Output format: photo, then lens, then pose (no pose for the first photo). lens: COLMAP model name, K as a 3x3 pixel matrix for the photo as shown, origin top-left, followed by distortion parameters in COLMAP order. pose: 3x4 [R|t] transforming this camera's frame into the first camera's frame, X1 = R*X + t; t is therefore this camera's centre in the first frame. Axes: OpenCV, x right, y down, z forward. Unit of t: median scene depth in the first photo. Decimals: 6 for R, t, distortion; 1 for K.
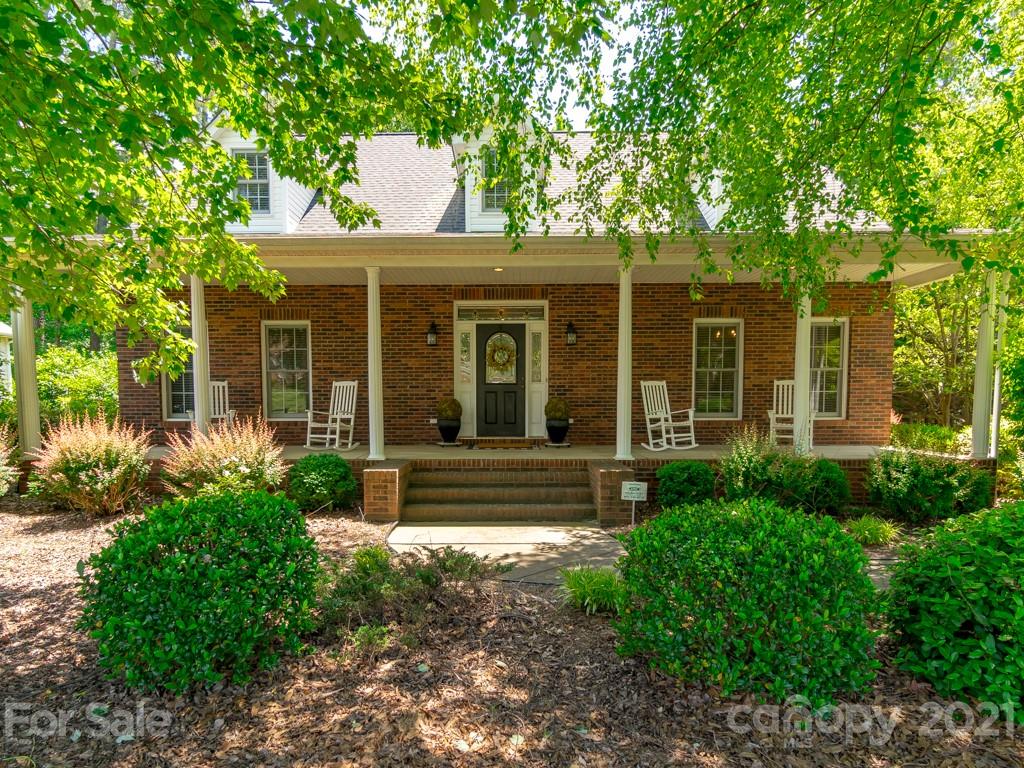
lens RADIAL K [[531.6, 0, 510.6], [0, 531.6, 413.9], [0, 0, 1]] dist [0.001150, 0.000032]
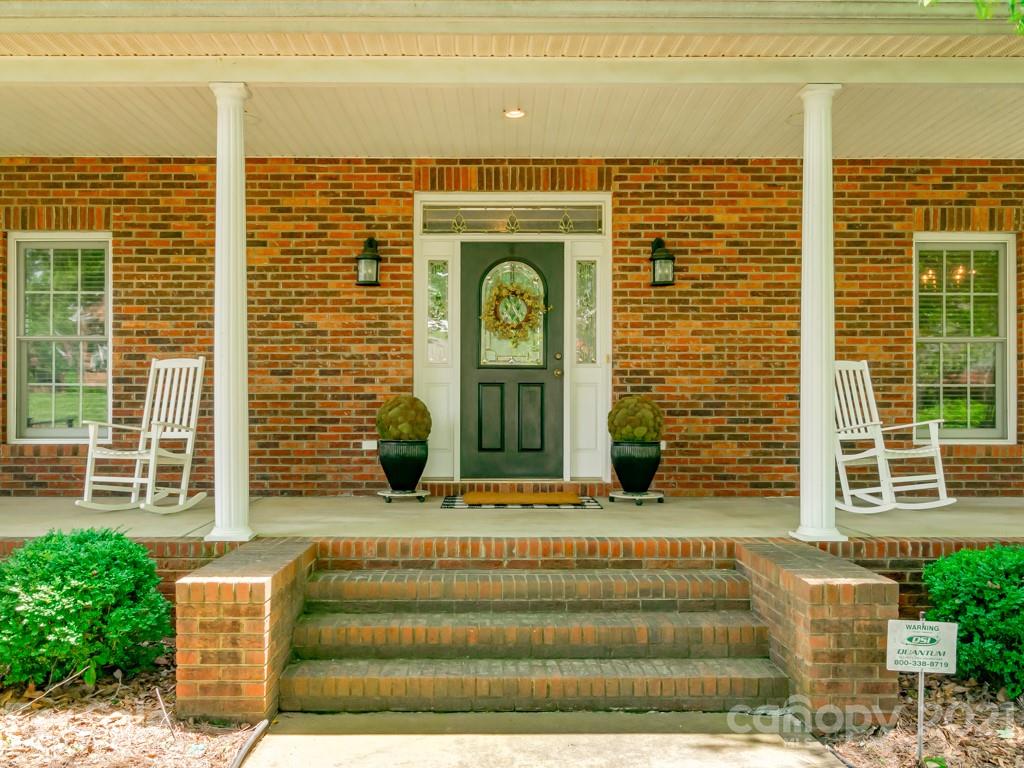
lens RADIAL K [[844.1, 0, 507.9], [0, 844.1, 386.2], [0, 0, 1]] dist [-0.009672, 0.005844]
pose [[0.999903, 0.002839, 0.013657, -0.033414], [-0.002136, 0.998685, -0.051218, -0.000525], [-0.013784, 0.051184, 0.998594, 0.253900]]
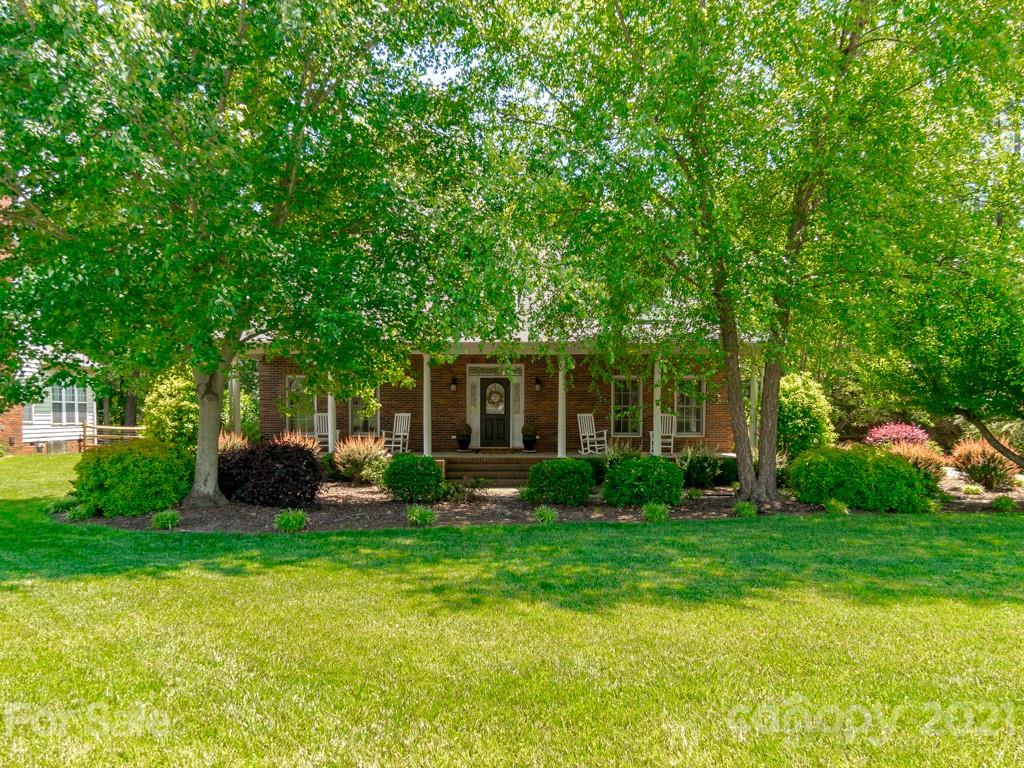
lens RADIAL K [[537.9, 0, 512.6], [0, 537.9, 391.3], [0, 0, 1]] dist [-0.000131, 0.000005]
pose [[0.999885, 0.003148, 0.014843, 0.011007], [-0.001991, 0.997002, -0.077352, 0.000763], [-0.015042, 0.077314, 0.996893, -0.672858]]
